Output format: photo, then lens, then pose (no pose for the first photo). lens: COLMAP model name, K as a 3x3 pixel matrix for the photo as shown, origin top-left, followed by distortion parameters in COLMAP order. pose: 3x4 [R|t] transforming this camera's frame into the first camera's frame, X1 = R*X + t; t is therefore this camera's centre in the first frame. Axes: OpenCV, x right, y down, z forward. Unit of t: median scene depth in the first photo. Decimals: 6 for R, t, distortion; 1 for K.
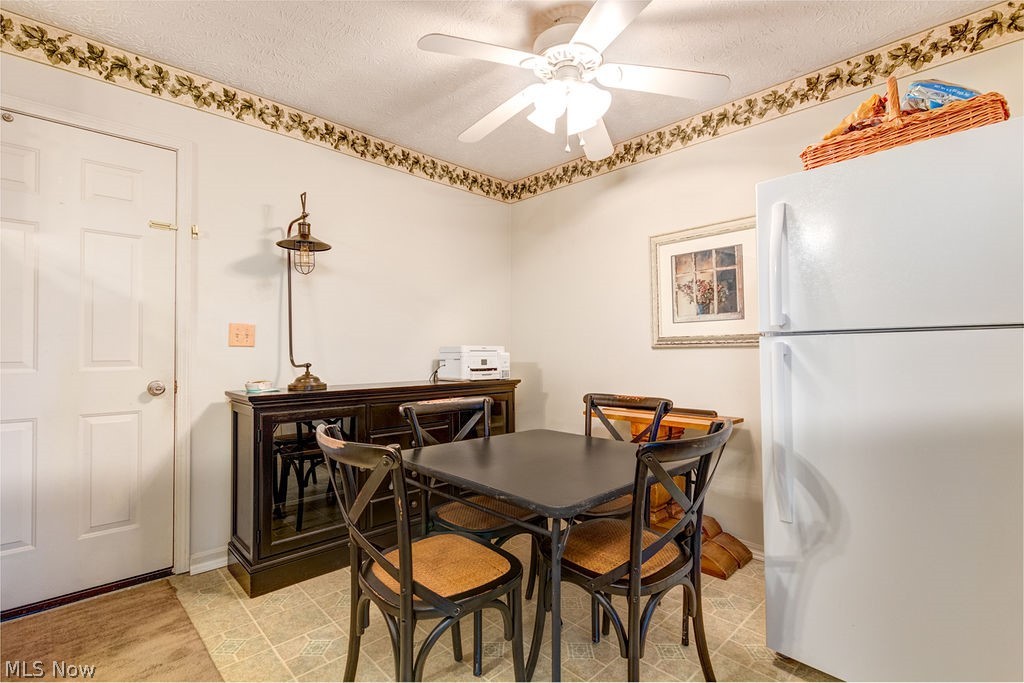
lens RADIAL K [[477.6, 0, 529.8], [0, 477.6, 341.5], [0, 0, 1]] dist [0.008543, -0.003558]
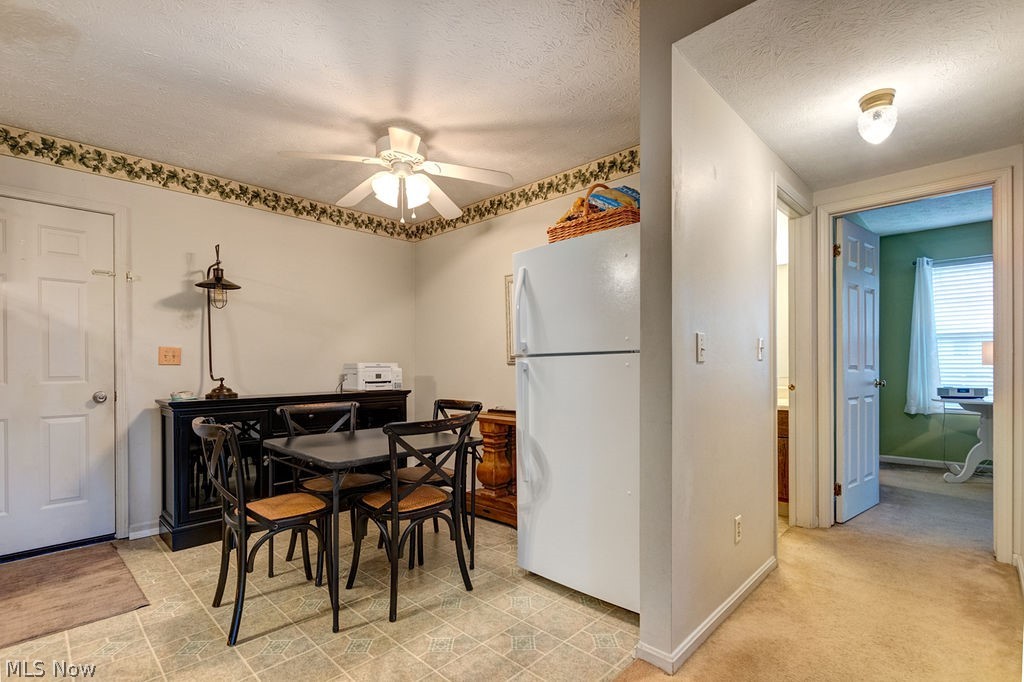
lens RADIAL K [[477.6, 0, 521.5], [0, 477.6, 361.7], [0, 0, 1]] dist [0.008543, -0.003558]
pose [[0.999527, -0.004281, 0.030441, 0.317459], [0.003891, 0.999910, 0.012860, -0.011516], [-0.030493, -0.012735, 0.999454, -0.328187]]
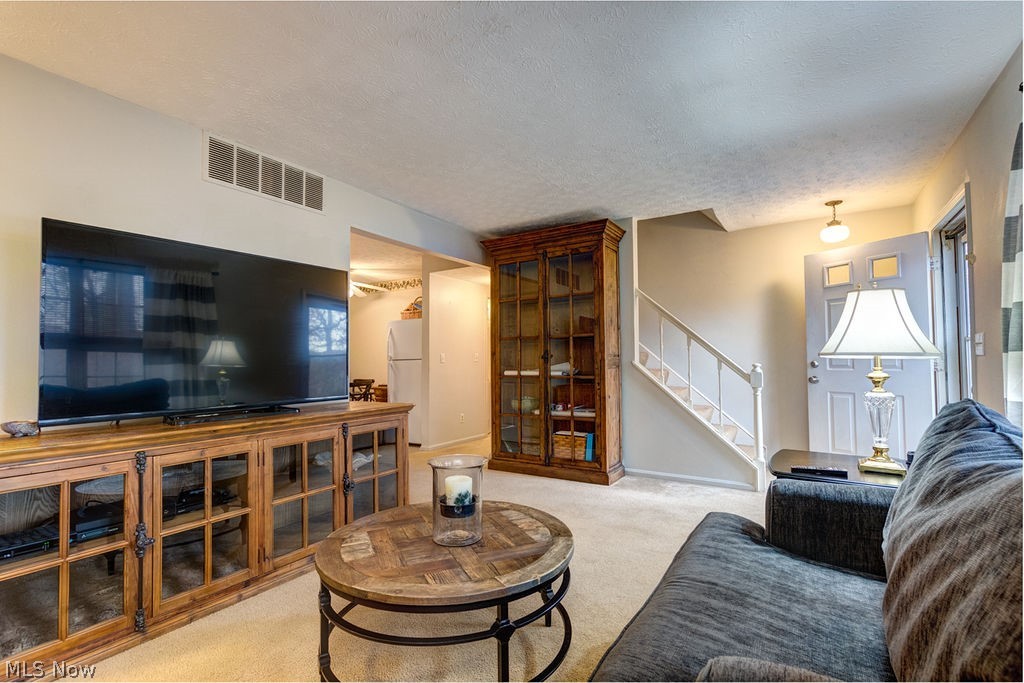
lens RADIAL K [[477.6, 0, 512.0], [0, 477.6, 341.9], [0, 0, 1]] dist [0.008543, -0.003558]
pose [[0.977434, 0.000457, 0.211239, 0.451015], [0.005613, 0.999588, -0.028133, -0.034739], [-0.211165, 0.028683, 0.977030, -2.071647]]
